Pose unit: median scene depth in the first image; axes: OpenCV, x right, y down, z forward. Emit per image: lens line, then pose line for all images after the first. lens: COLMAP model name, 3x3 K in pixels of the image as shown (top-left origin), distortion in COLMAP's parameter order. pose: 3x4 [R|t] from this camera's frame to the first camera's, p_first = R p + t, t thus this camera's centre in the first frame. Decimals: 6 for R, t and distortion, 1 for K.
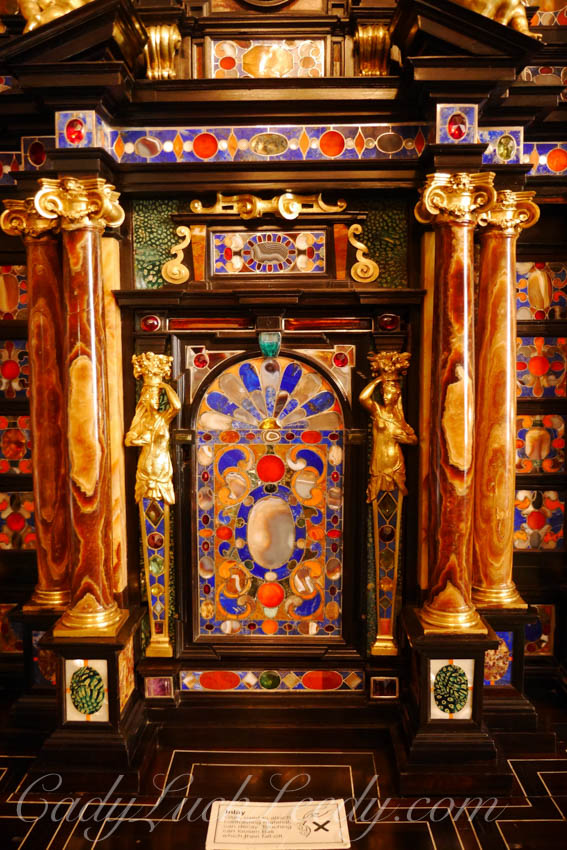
lens RADIAL K [[697.4, 0, 285.3], [0, 697.4, 424.2], [0, 0, 1]] dist [-0.012364, 0.003003]
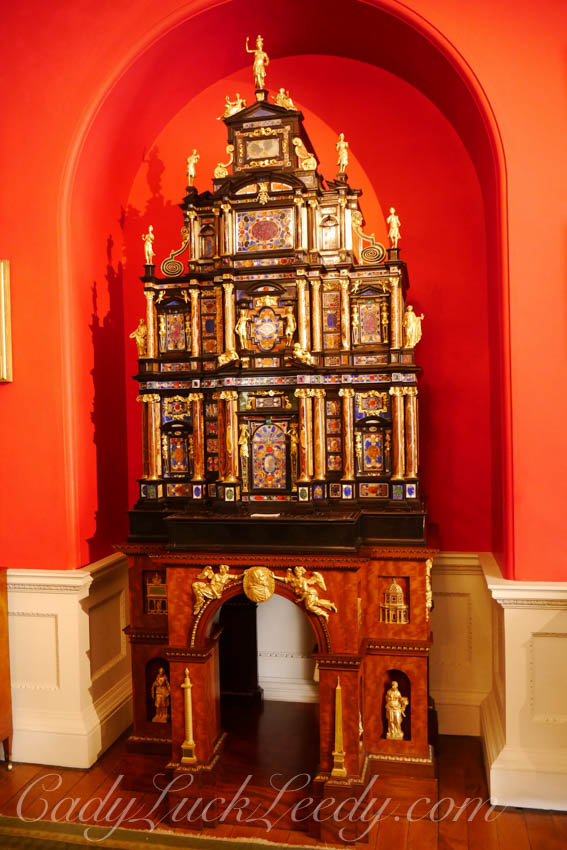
lens RADIAL K [[697.4, 0, 284.1], [0, 697.4, 425.6], [0, 0, 1]] dist [-0.012364, 0.003003]
pose [[0.982132, -0.013343, -0.187722, 0.938745], [-0.000305, 0.997369, -0.072490, 0.240753], [0.188196, 0.071252, 0.979544, -3.475167]]
